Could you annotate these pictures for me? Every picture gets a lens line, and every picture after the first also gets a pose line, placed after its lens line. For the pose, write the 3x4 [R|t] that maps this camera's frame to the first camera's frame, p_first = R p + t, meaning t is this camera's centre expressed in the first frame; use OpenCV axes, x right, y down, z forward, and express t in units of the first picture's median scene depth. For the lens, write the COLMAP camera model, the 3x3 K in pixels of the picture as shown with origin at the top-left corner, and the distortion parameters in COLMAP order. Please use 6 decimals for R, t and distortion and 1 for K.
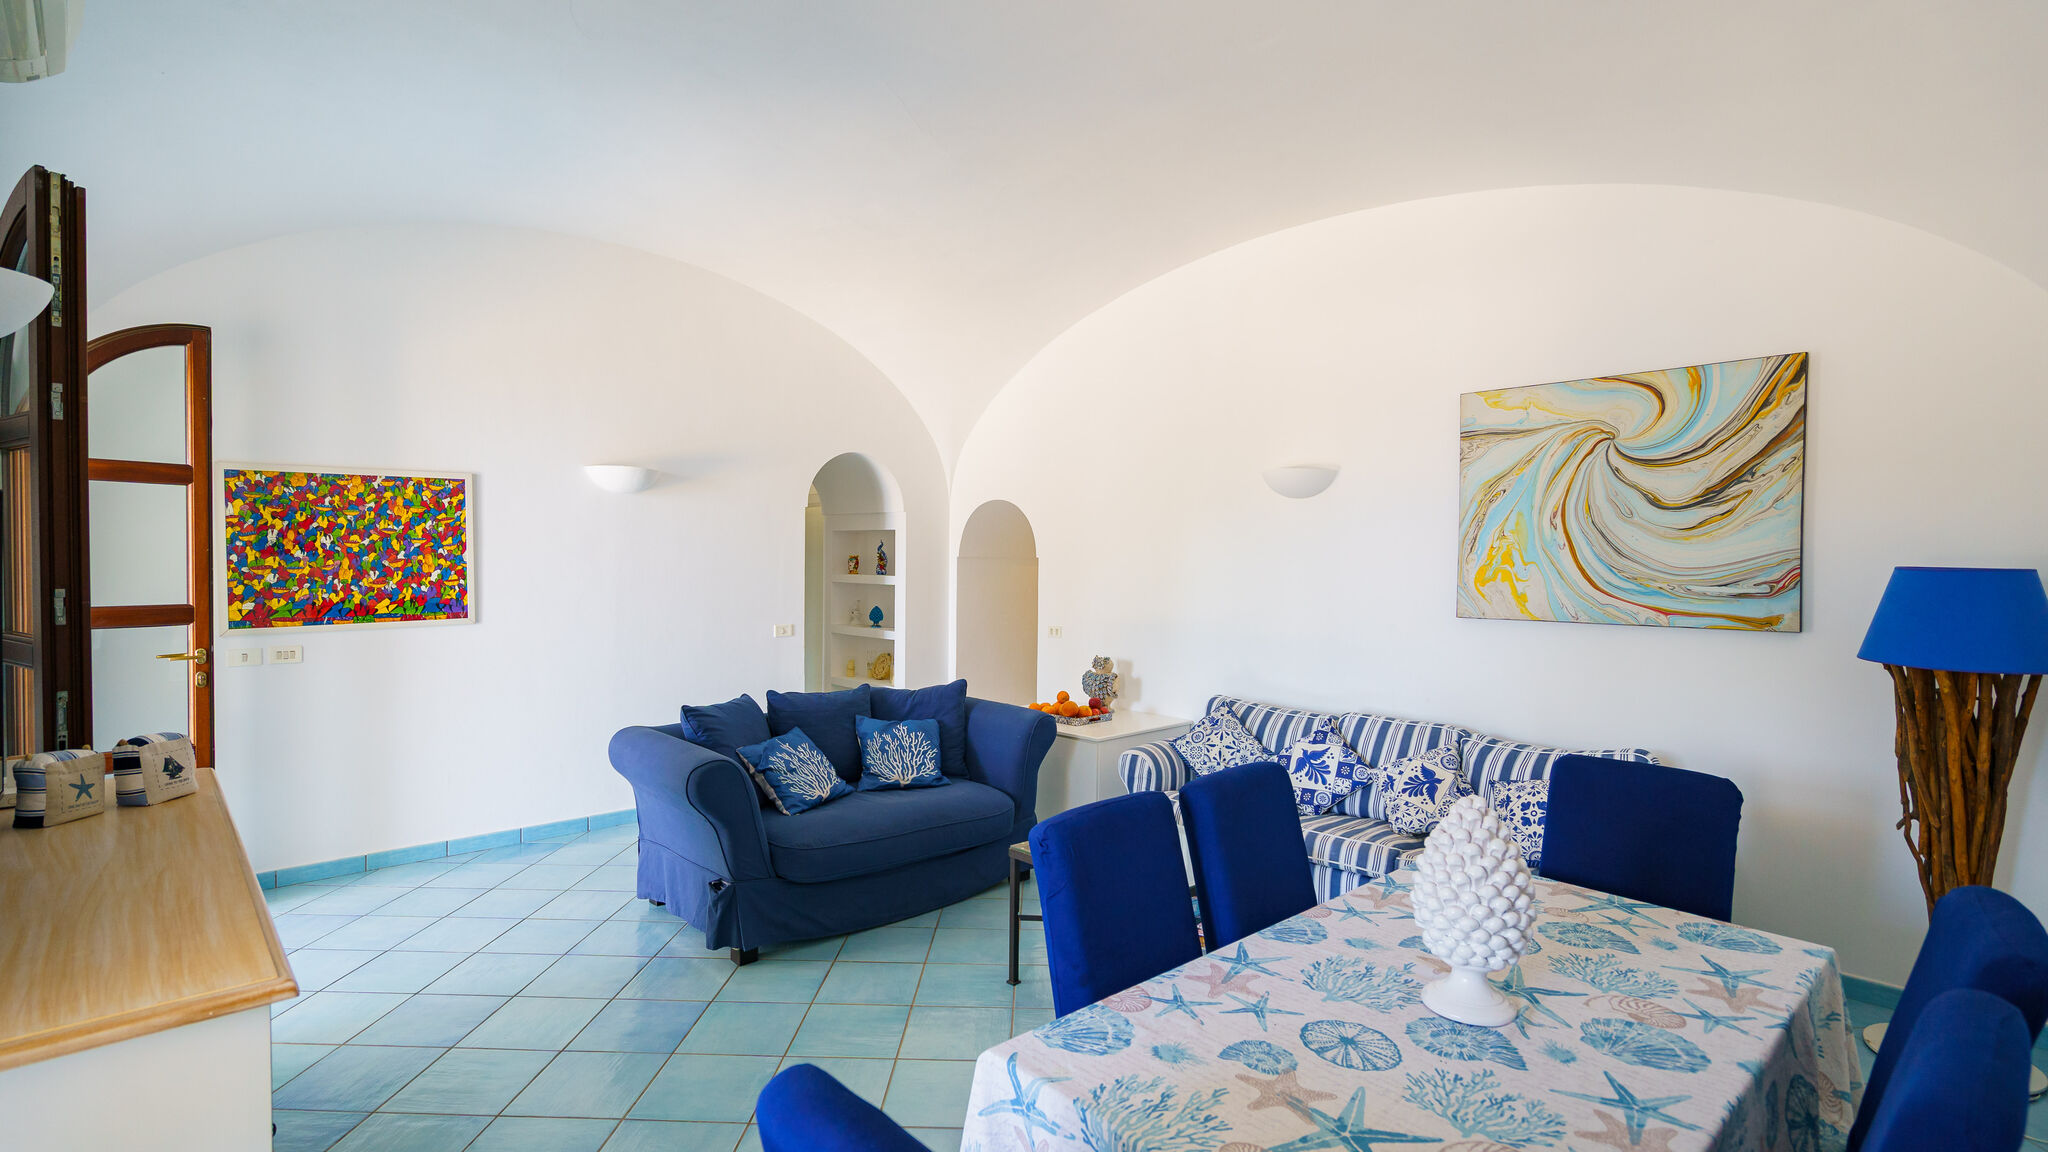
lens RADIAL K [[977.3, 0, 1024.0], [0, 977.3, 576.0], [0, 0, 1]] dist [0.000829, 0.000432]
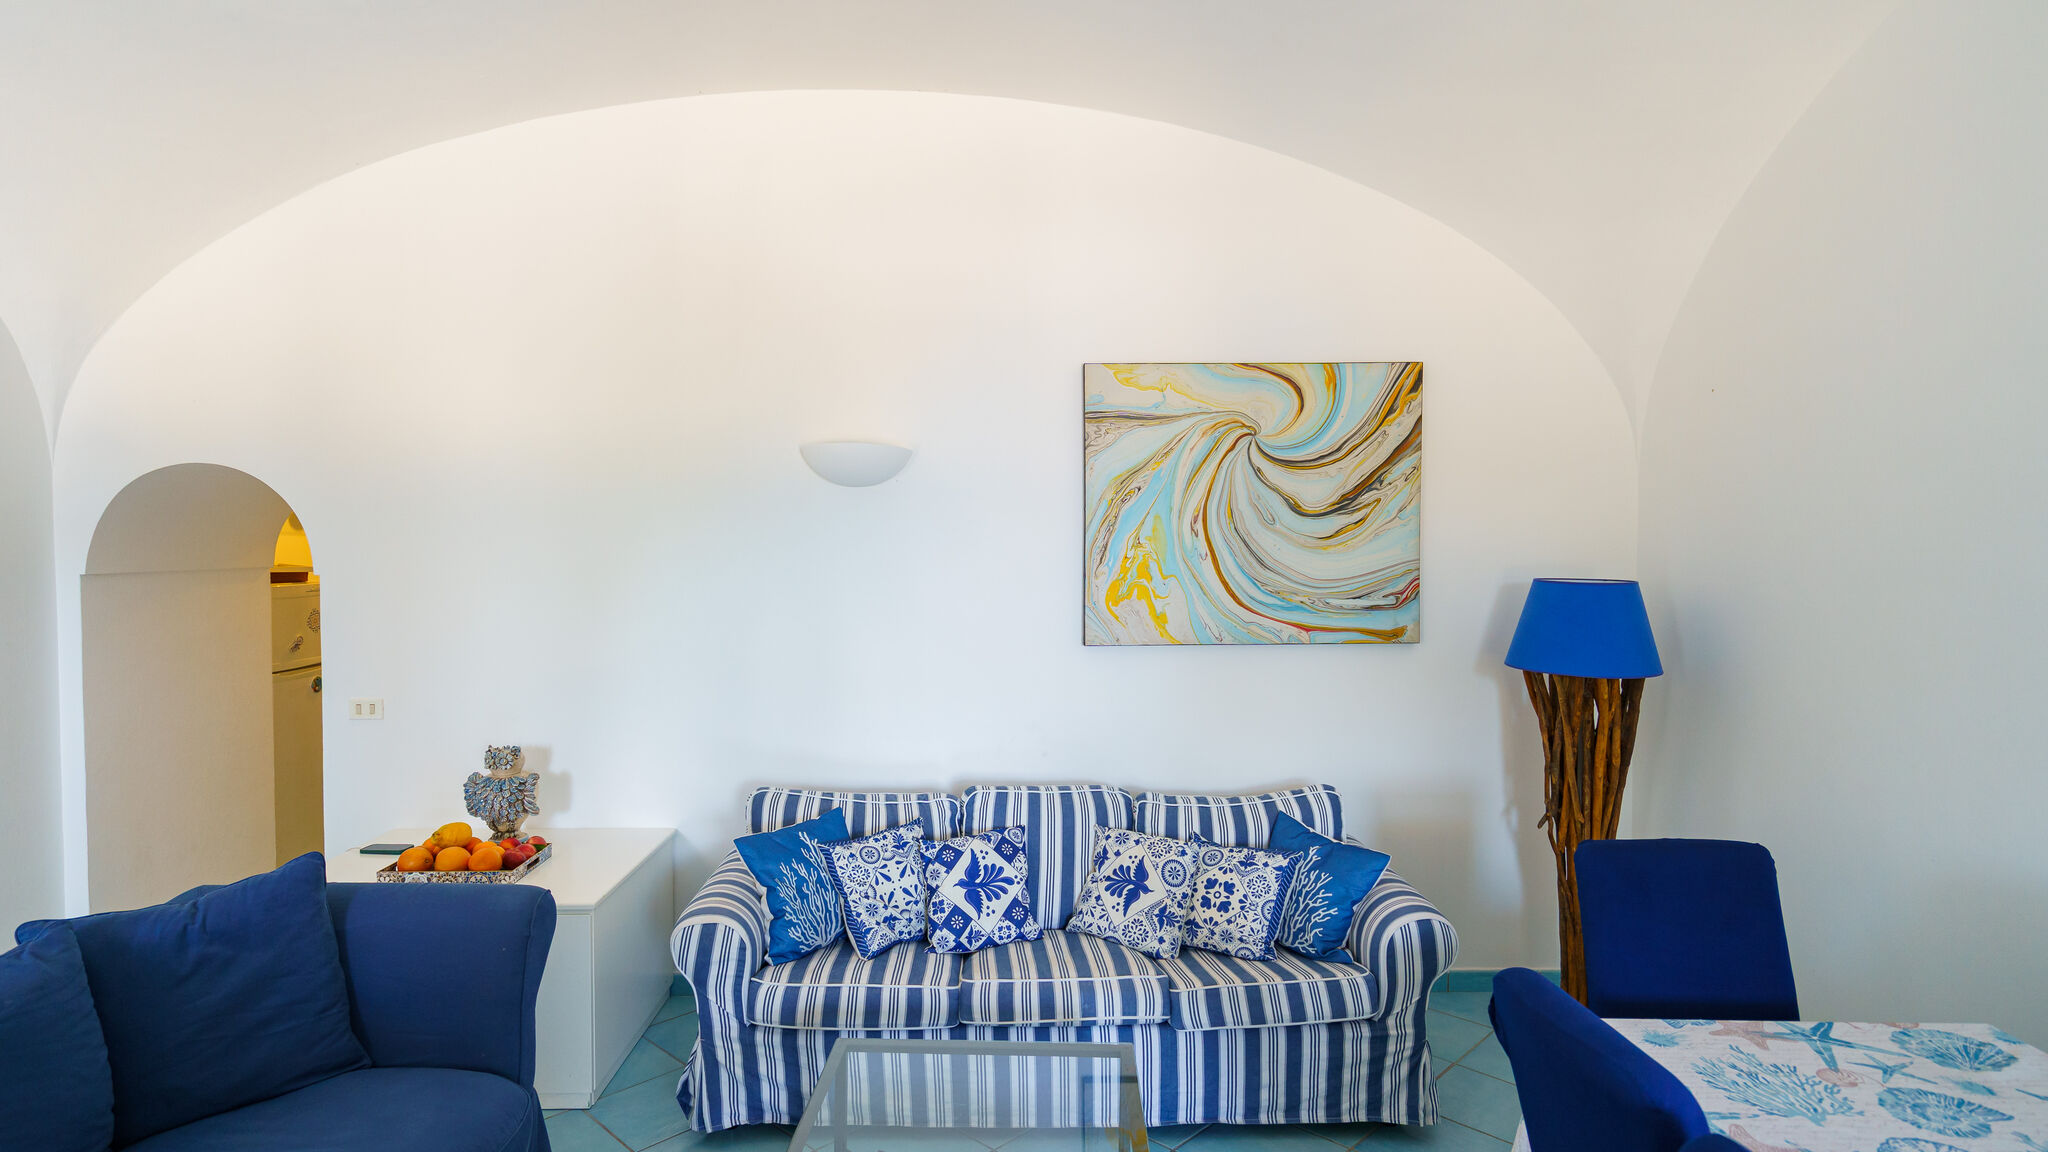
lens RADIAL K [[1081.2, 0, 1024.0], [0, 1081.2, 576.0], [0, 0, 1]] dist [-0.000935, 0.000901]
pose [[0.673569, -0.032276, 0.738420, -0.264963], [0.018836, 0.999471, 0.026506, -0.043036], [-0.738885, -0.003945, 0.673820, 0.499977]]
